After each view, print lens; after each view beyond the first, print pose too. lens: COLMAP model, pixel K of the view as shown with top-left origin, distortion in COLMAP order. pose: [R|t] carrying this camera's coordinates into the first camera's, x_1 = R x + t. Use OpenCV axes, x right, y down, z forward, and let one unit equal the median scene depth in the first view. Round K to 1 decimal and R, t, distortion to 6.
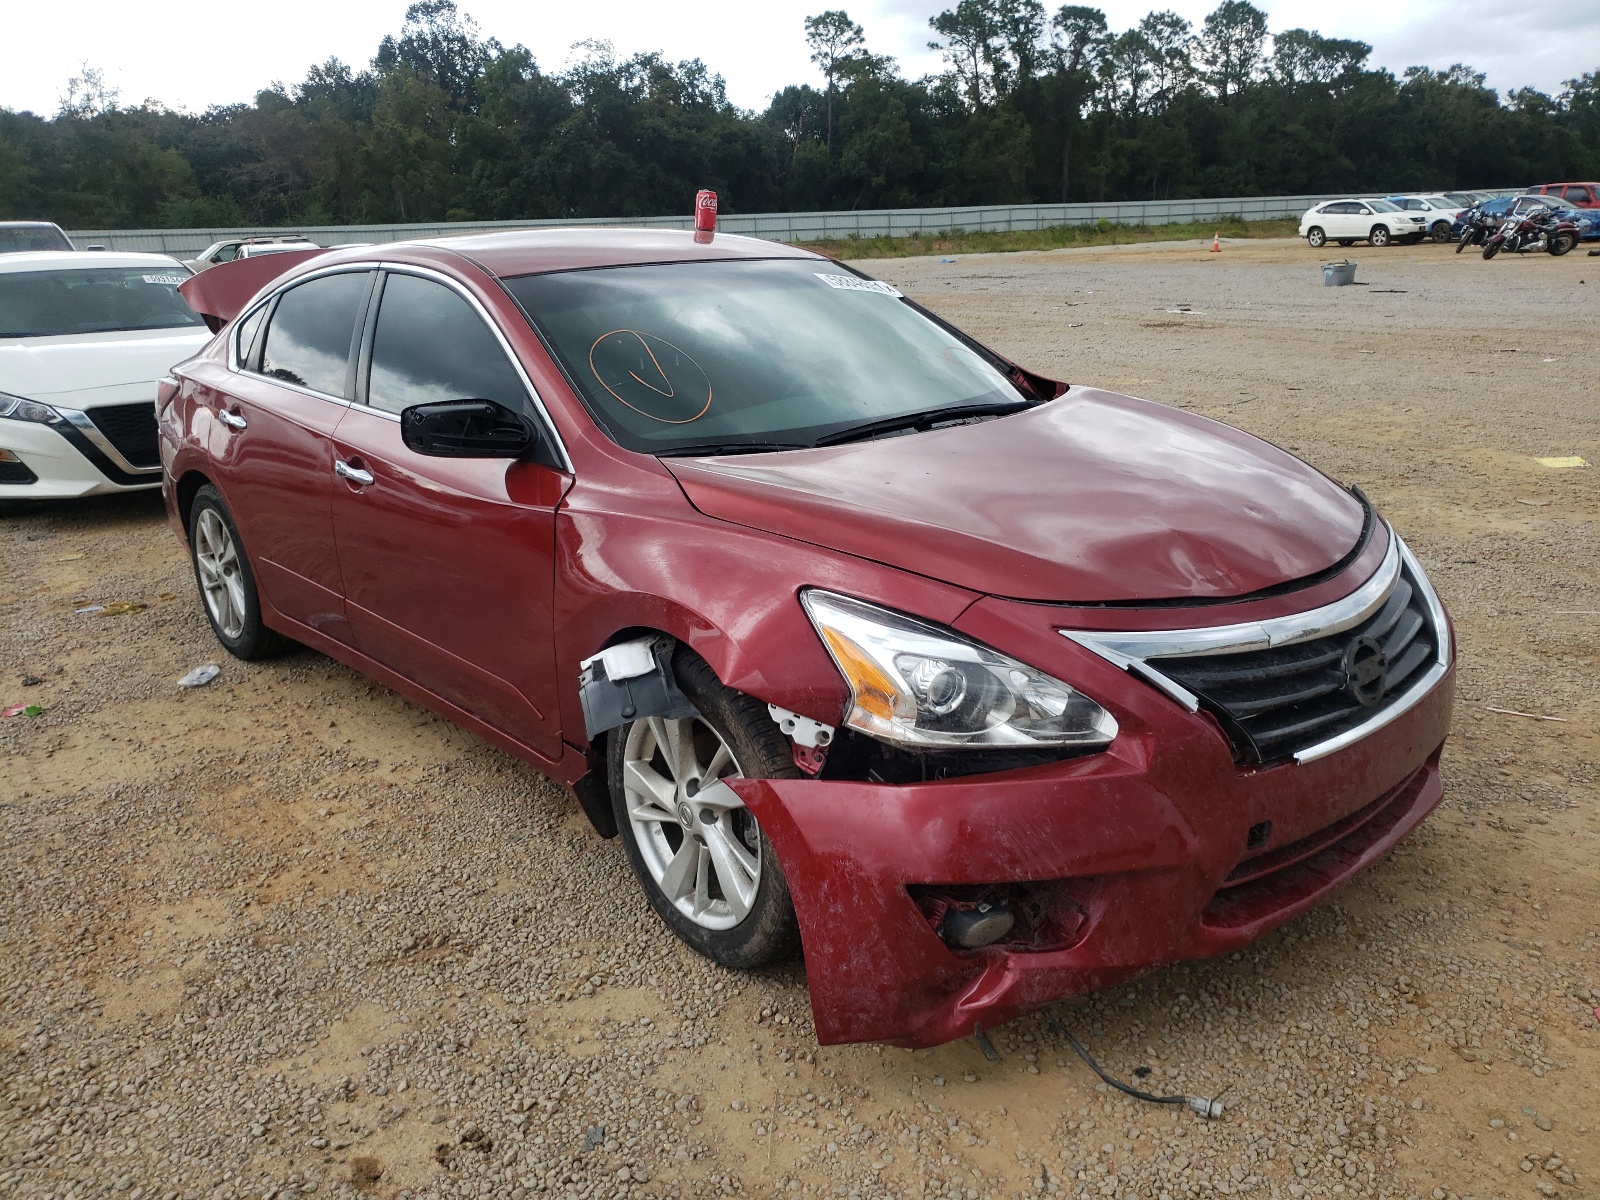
lens RADIAL K [[1226.5, 0, 804.1], [0, 1226.5, 602.6], [0, 0, 1]] dist [0.013750, 0.008968]
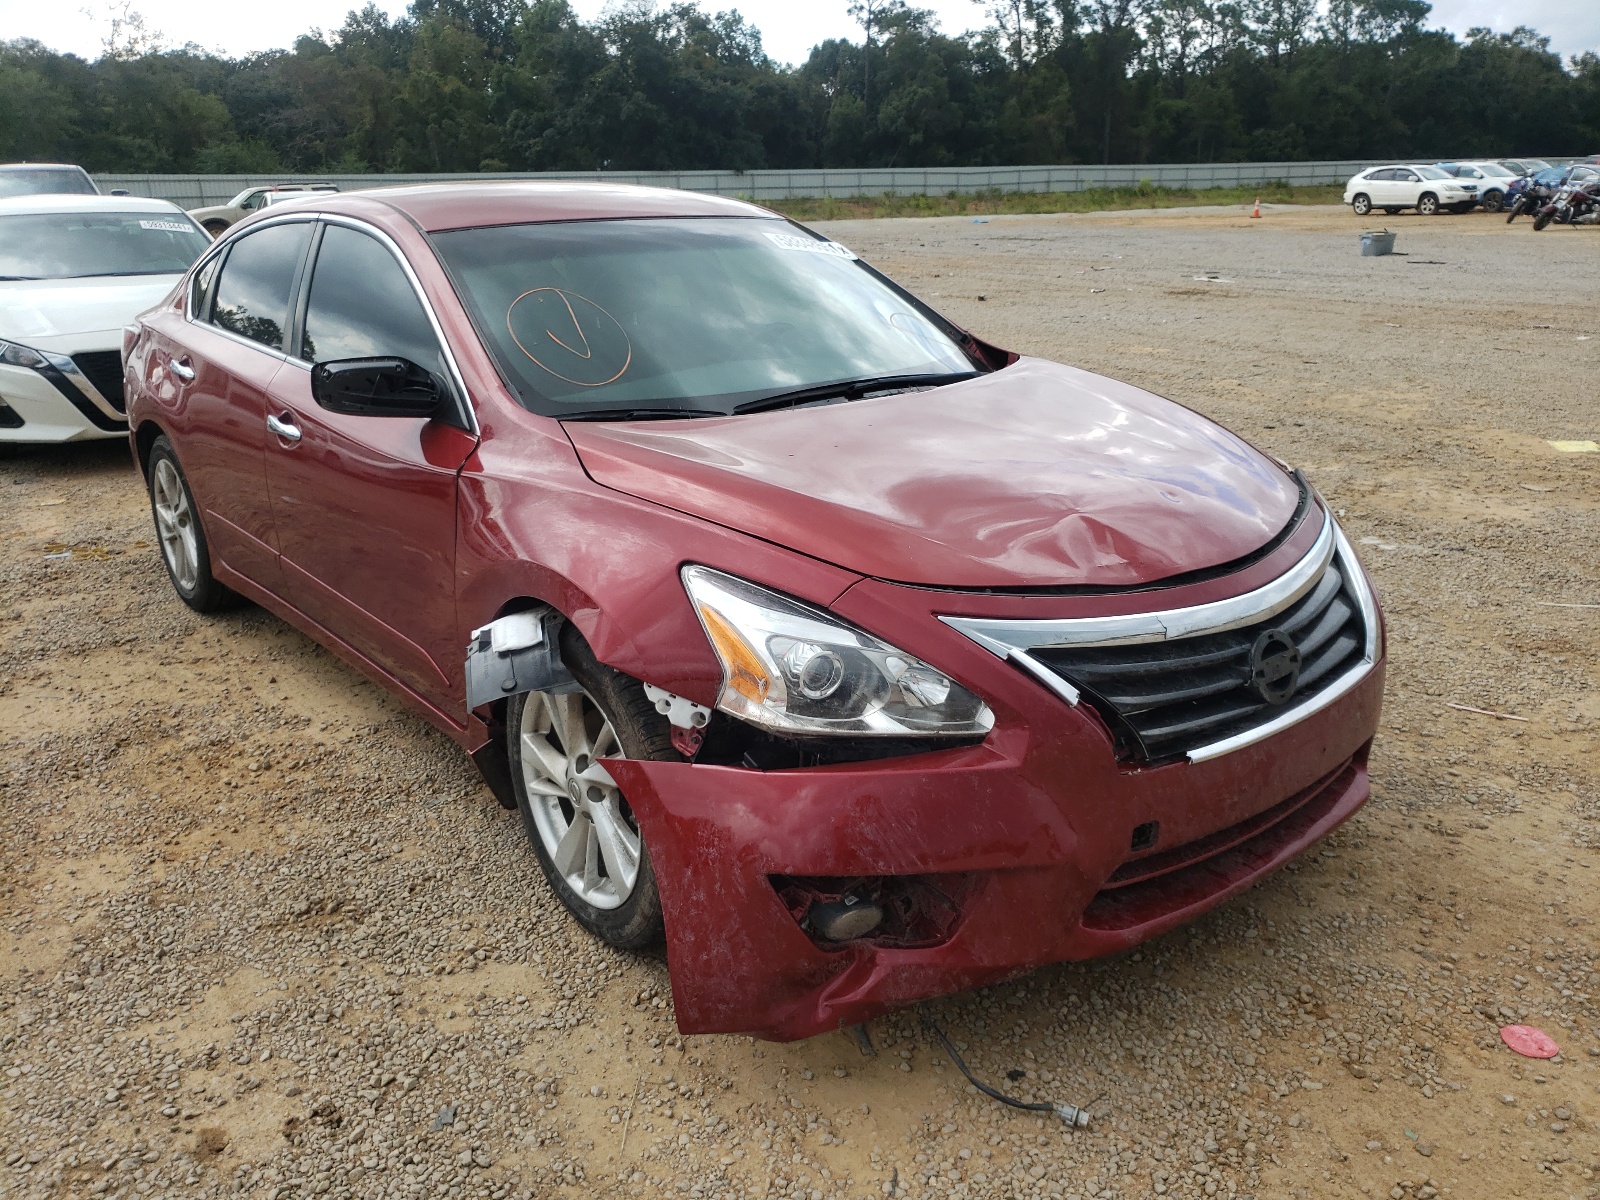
lens RADIAL K [[1226.5, 0, 796.4], [0, 1226.5, 597.9], [0, 0, 1]] dist [0.013750, 0.008968]
pose [[0.998903, 0.030798, -0.035281, 0.096086], [-0.029780, 0.999135, 0.029025, -0.012110], [0.036144, -0.027942, 0.998956, 0.029829]]
